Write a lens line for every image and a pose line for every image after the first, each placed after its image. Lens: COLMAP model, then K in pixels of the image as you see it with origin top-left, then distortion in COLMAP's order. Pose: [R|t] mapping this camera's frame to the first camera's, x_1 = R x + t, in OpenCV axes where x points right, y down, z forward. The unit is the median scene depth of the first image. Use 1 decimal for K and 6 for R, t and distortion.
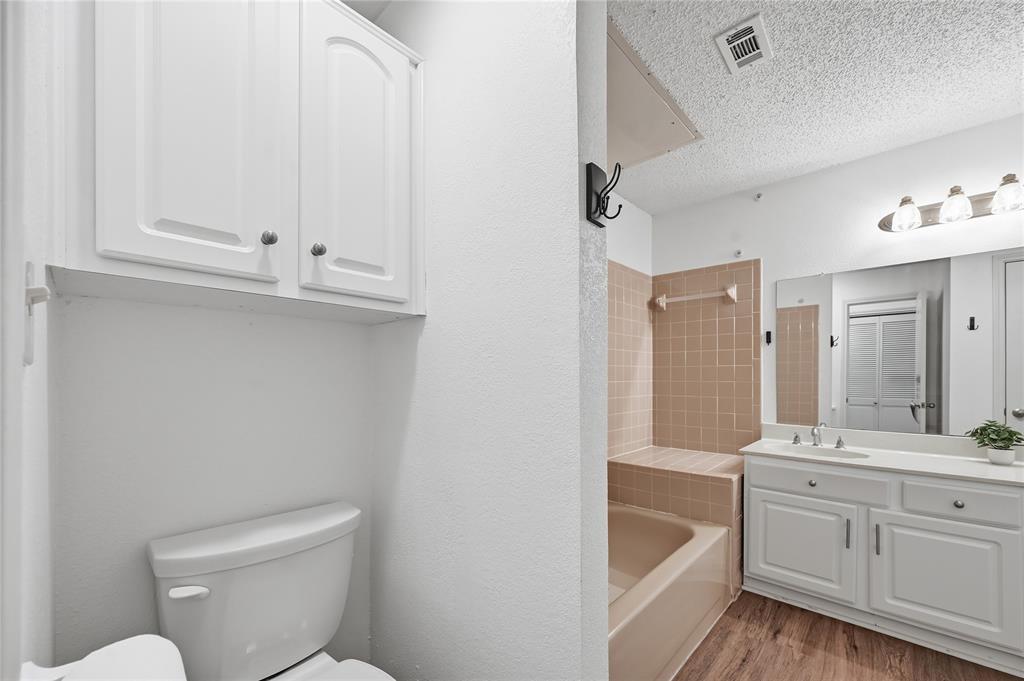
lens RADIAL K [[408.9, 0, 512.8], [0, 408.9, 377.3], [0, 0, 1]] dist [-0.001491, -0.000174]
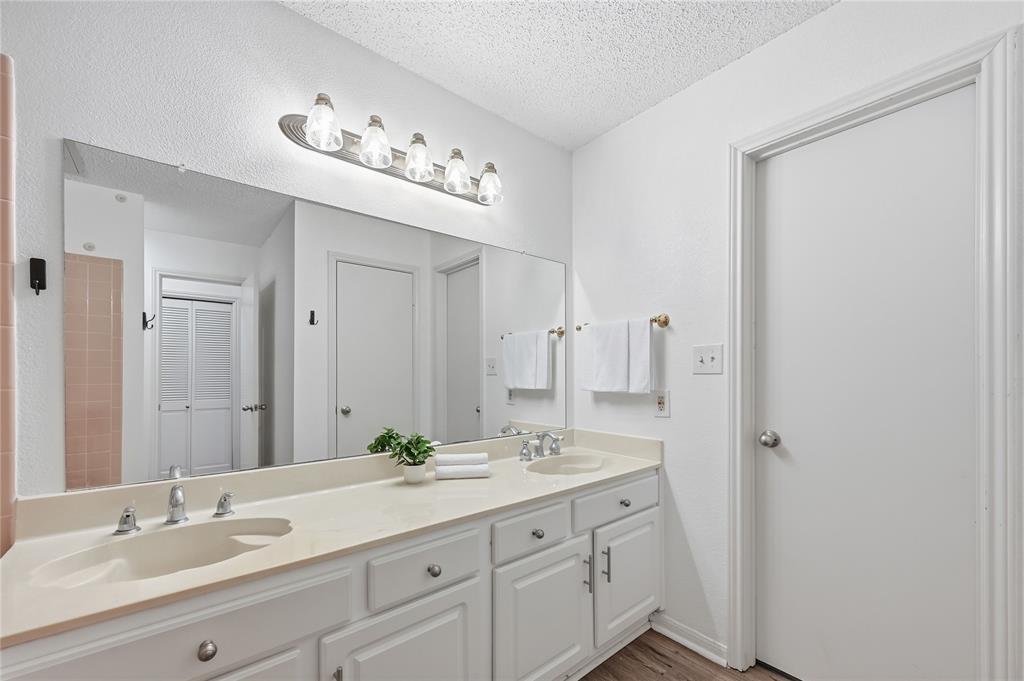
lens RADIAL K [[414.7, 0, 523.8], [0, 414.7, 375.6], [0, 0, 1]] dist [0.000674, -0.000320]
pose [[0.108994, -0.001791, 0.994041, 0.272615], [-0.000428, 0.999998, 0.001848, -0.002044], [-0.994042, -0.000627, 0.108993, 0.478367]]
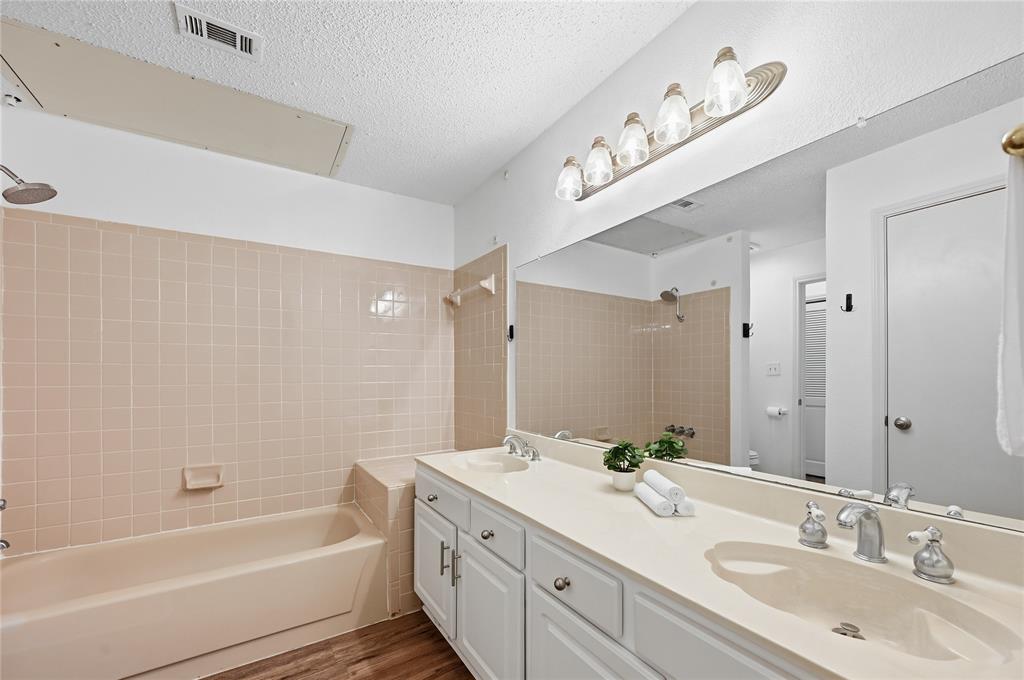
lens RADIAL K [[414.7, 0, 523.8], [0, 414.7, 375.1], [0, 0, 1]] dist [0.000674, -0.000320]
pose [[0.968710, -0.008156, -0.248063, 0.842966], [0.008637, 0.999962, 0.000849, -0.004689], [0.248047, -0.002965, 0.968744, 0.128308]]
